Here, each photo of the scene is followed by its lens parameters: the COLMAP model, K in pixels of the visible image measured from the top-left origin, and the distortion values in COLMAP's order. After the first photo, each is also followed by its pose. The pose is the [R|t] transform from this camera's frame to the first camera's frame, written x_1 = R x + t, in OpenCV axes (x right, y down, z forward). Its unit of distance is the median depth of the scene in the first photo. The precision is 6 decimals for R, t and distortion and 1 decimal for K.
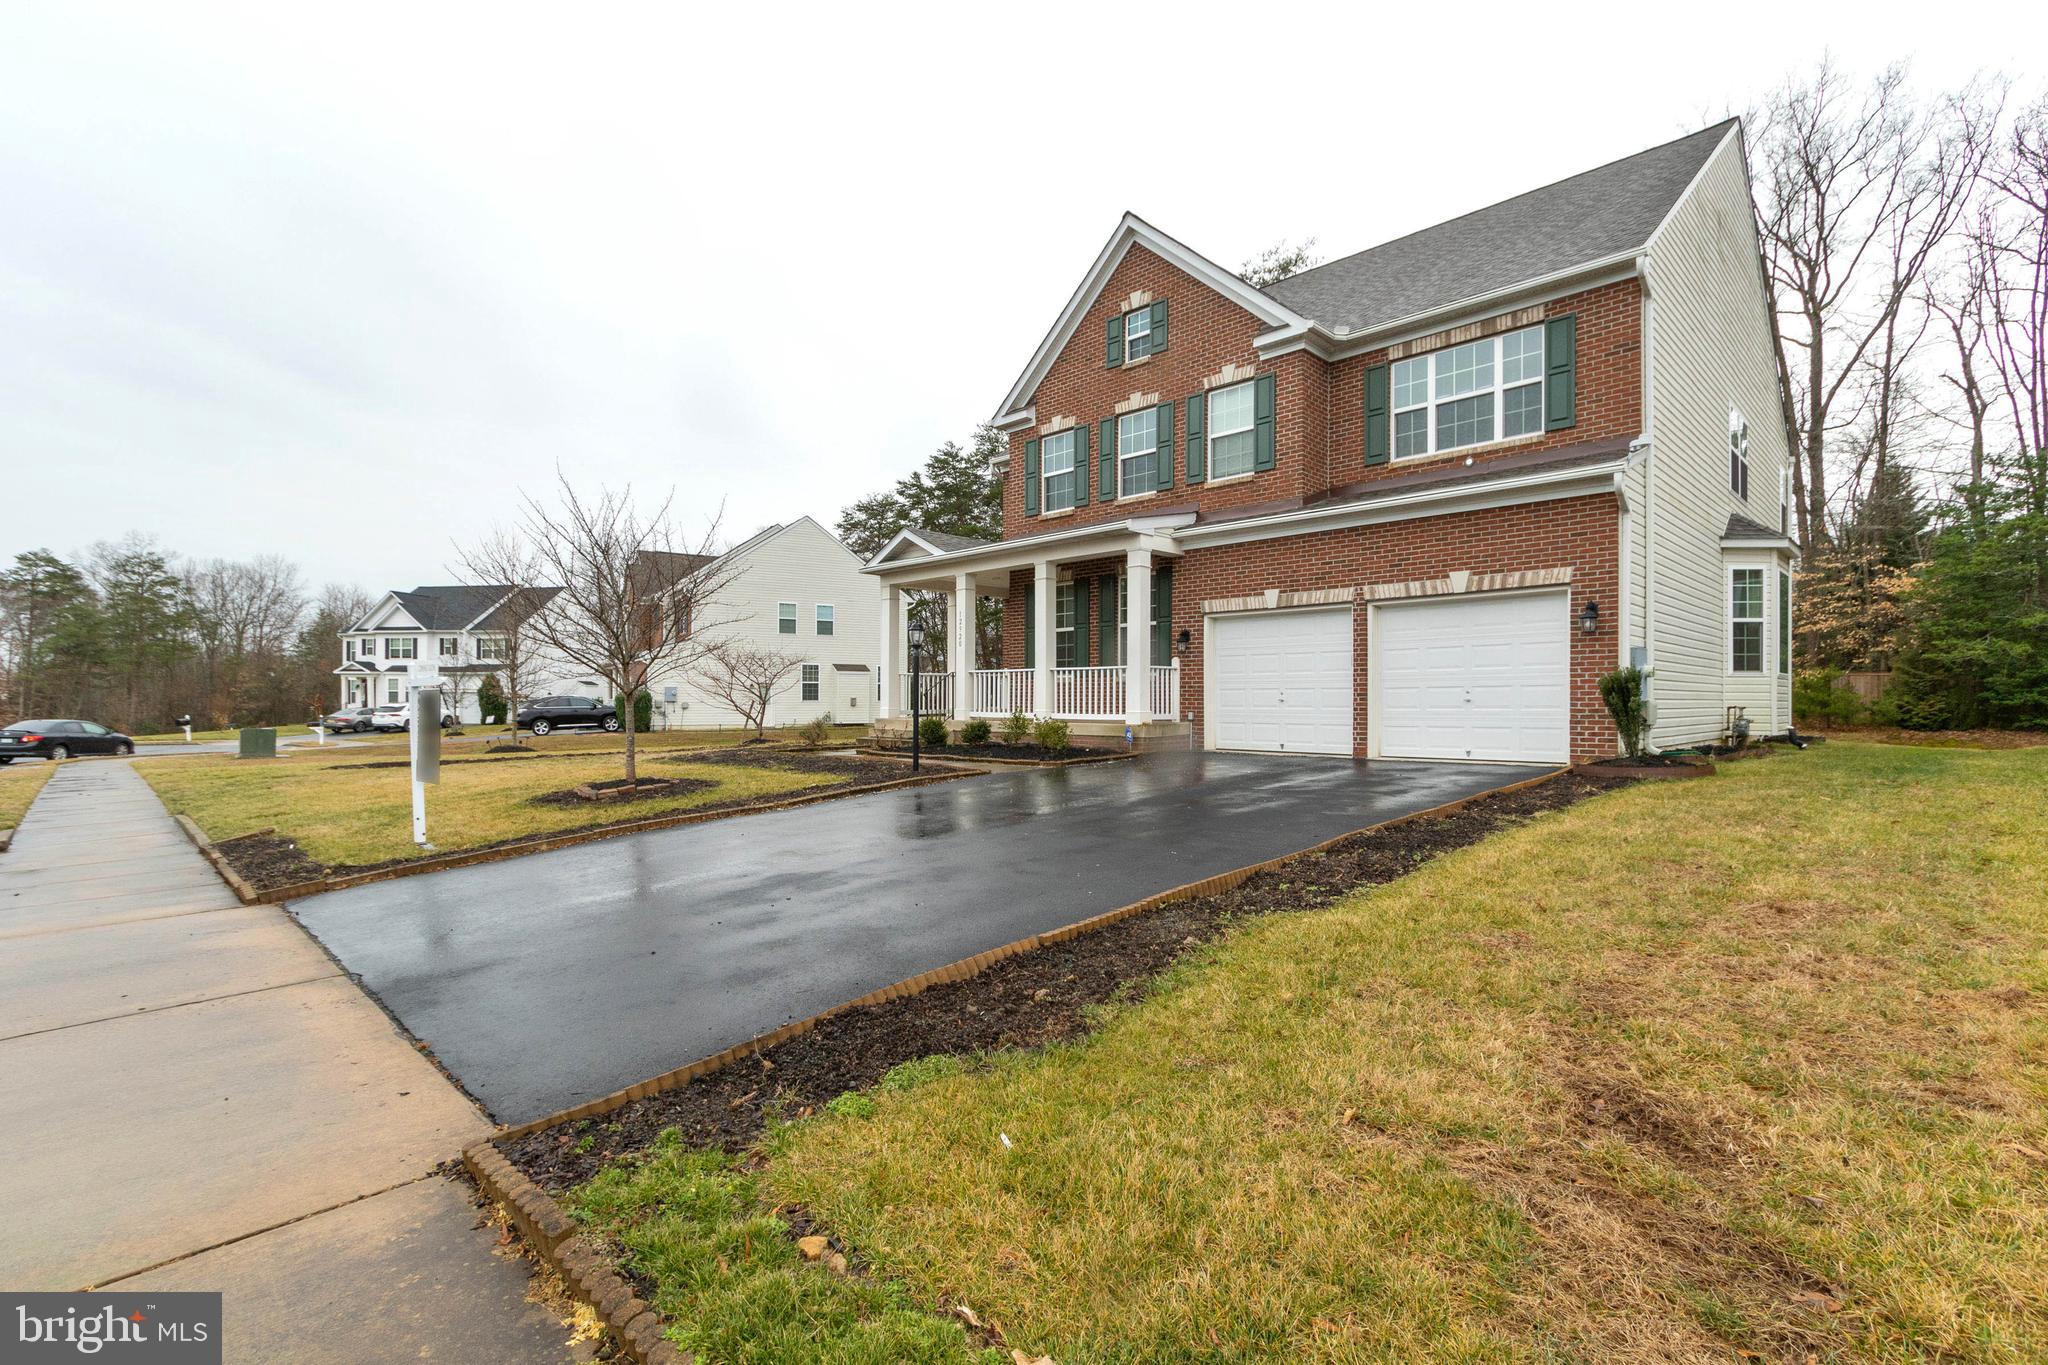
lens RADIAL K [[945.9, 0, 1037.0], [0, 945.9, 686.1], [0, 0, 1]] dist [0.002579, 0.000378]
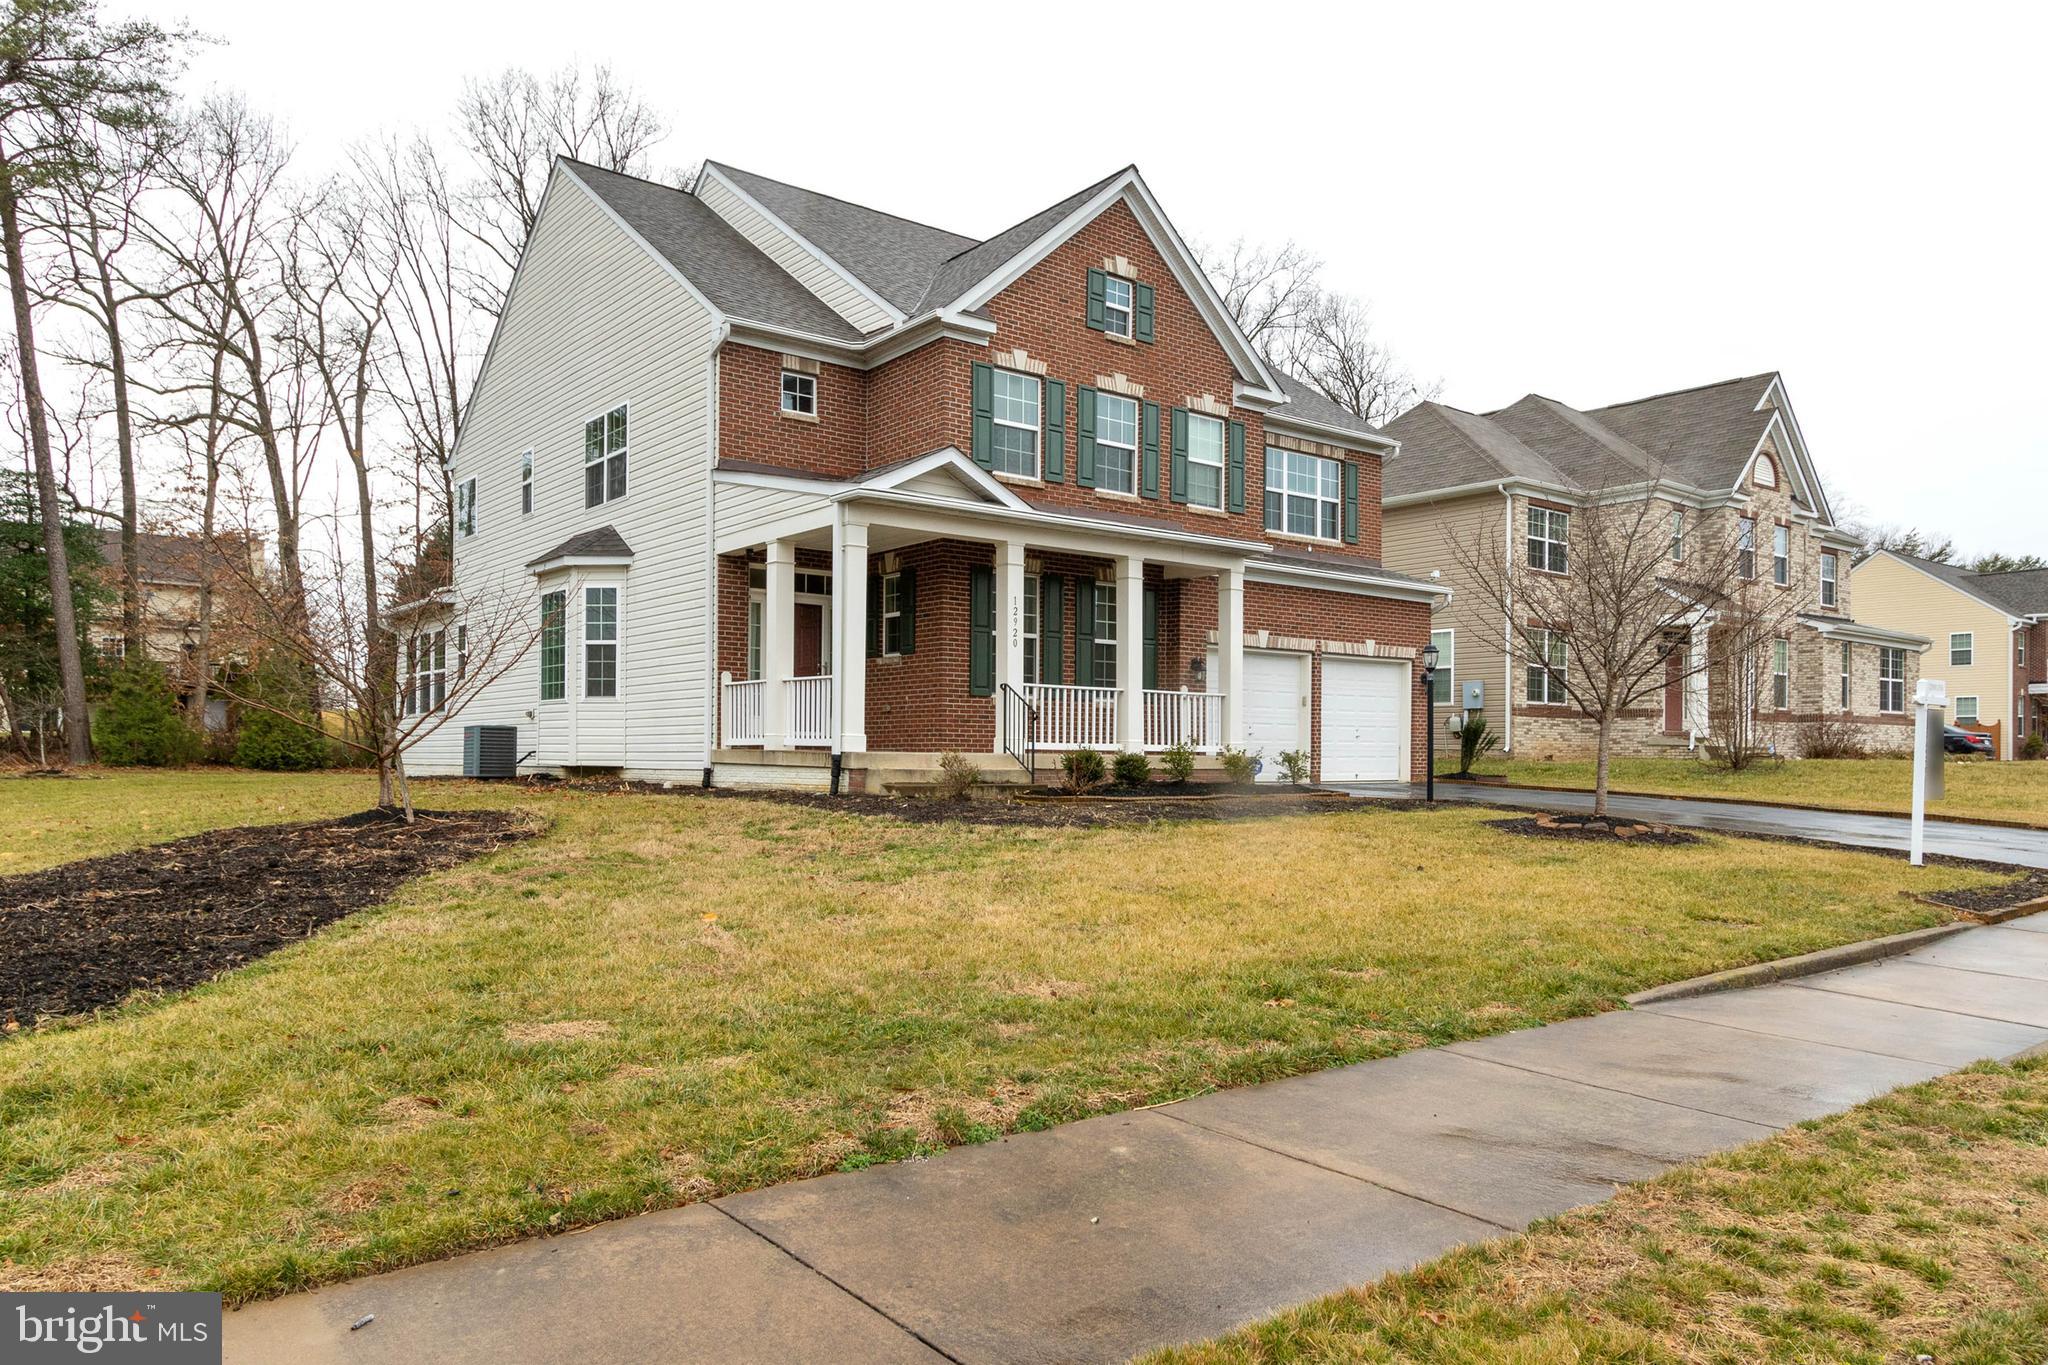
lens RADIAL K [[1353.0, 0, 1018.9], [0, 1353.0, 734.5], [0, 0, 1]] dist [0.004602, -0.001852]
pose [[0.128662, 0.008589, 0.991651, -1.320502], [-0.033937, 0.999415, -0.004253, 0.032764], [-0.991108, -0.033107, 0.128878, 1.073669]]
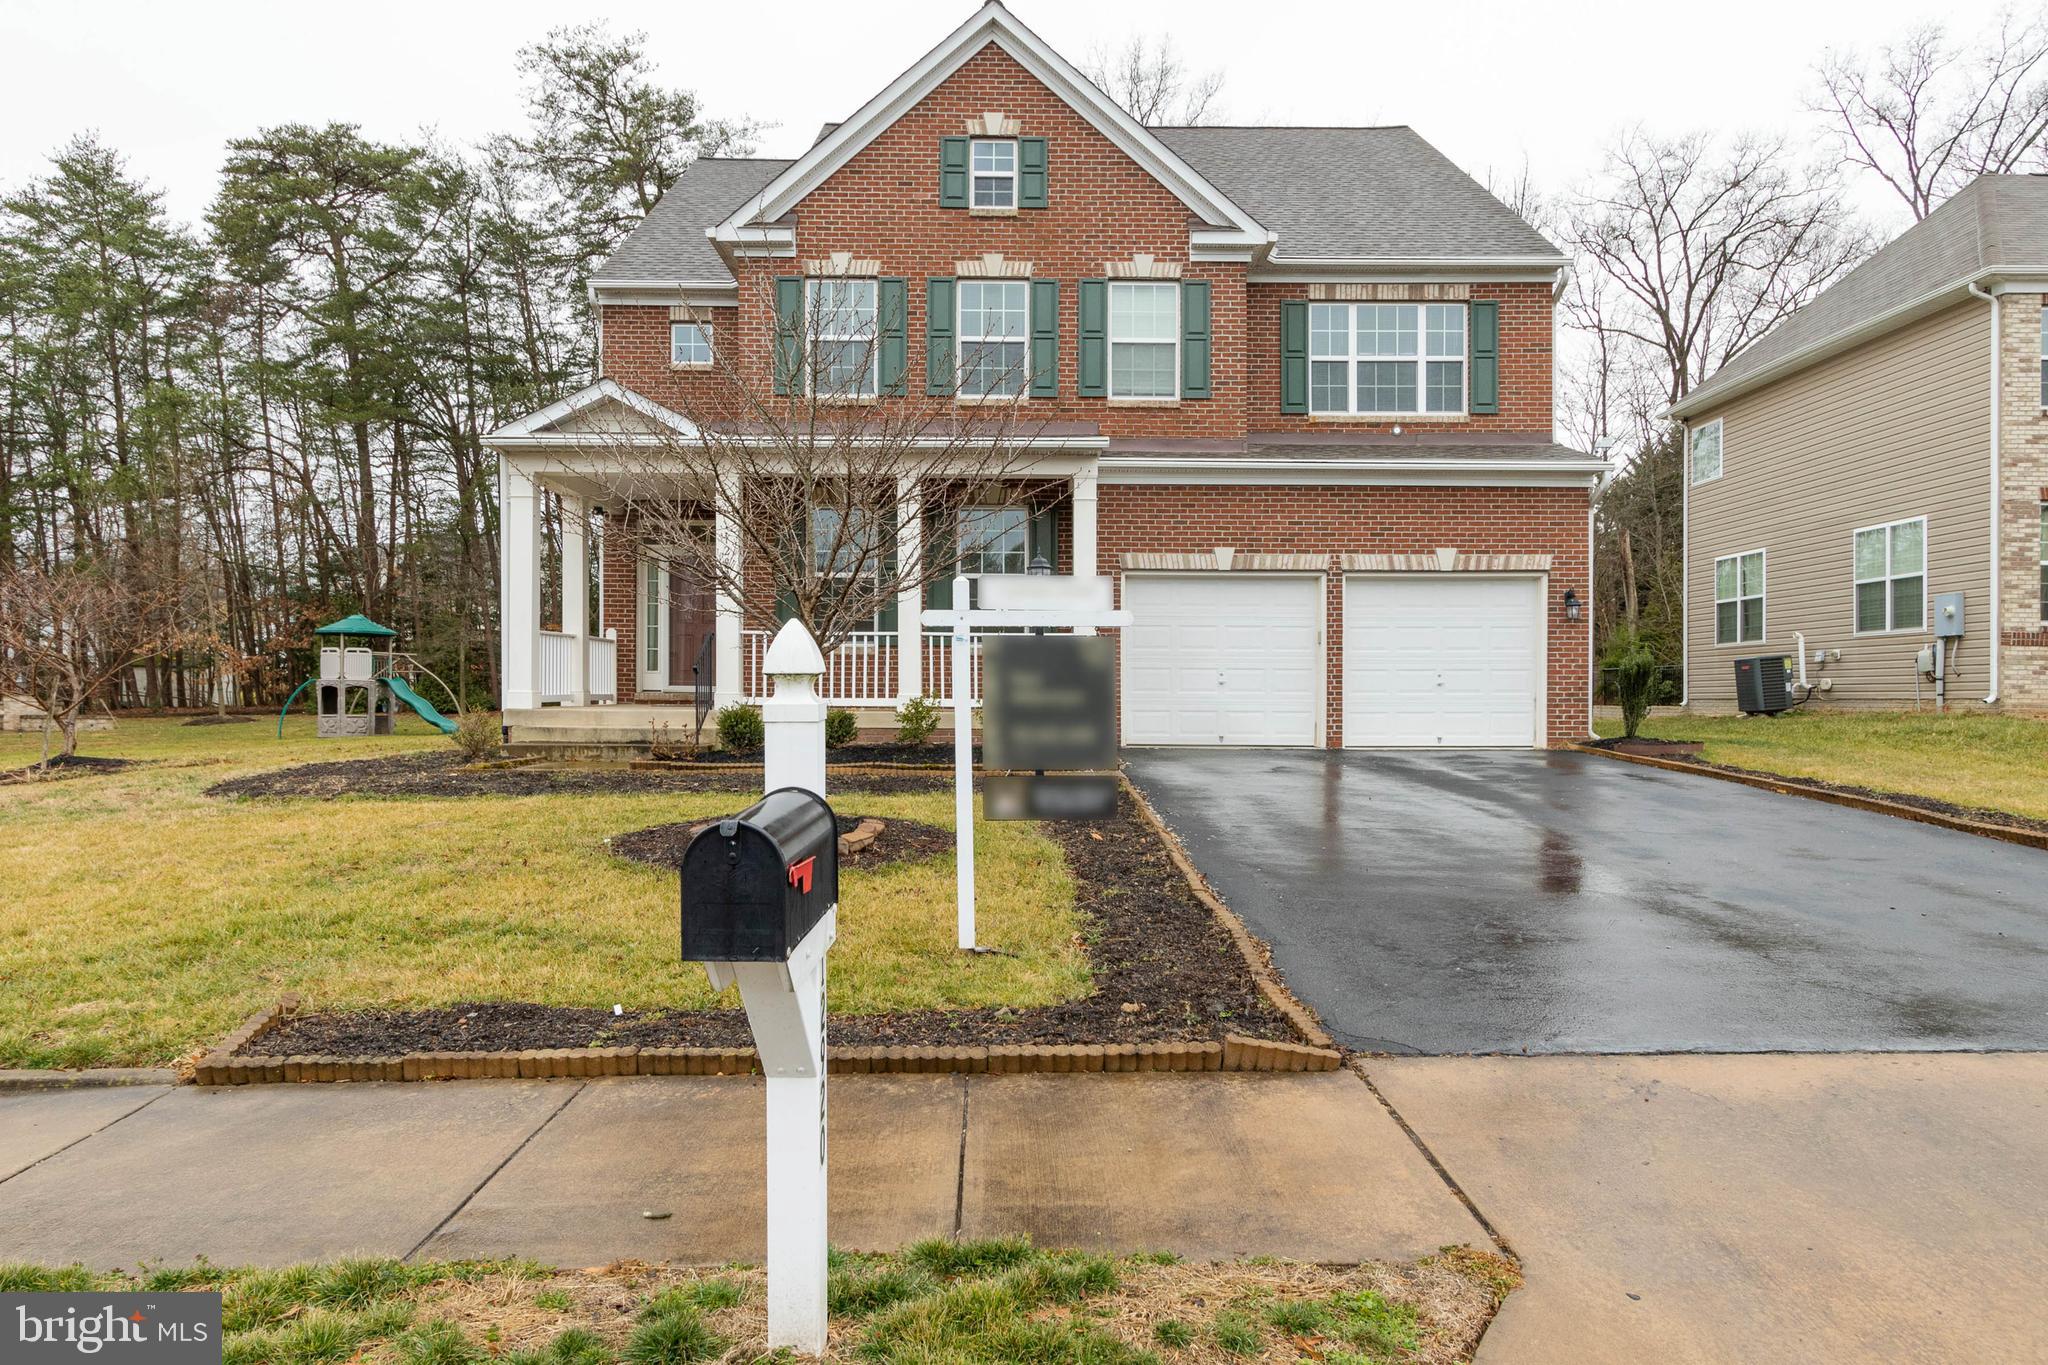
lens RADIAL K [[1353.0, 0, 1025.1], [0, 1353.0, 696.0], [0, 0, 1]] dist [0.004602, -0.001852]
pose [[0.698210, 0.003398, 0.715885, -0.716561], [-0.016310, 0.999805, 0.011162, 0.017012], [-0.715707, -0.019470, 0.698129, 0.299251]]
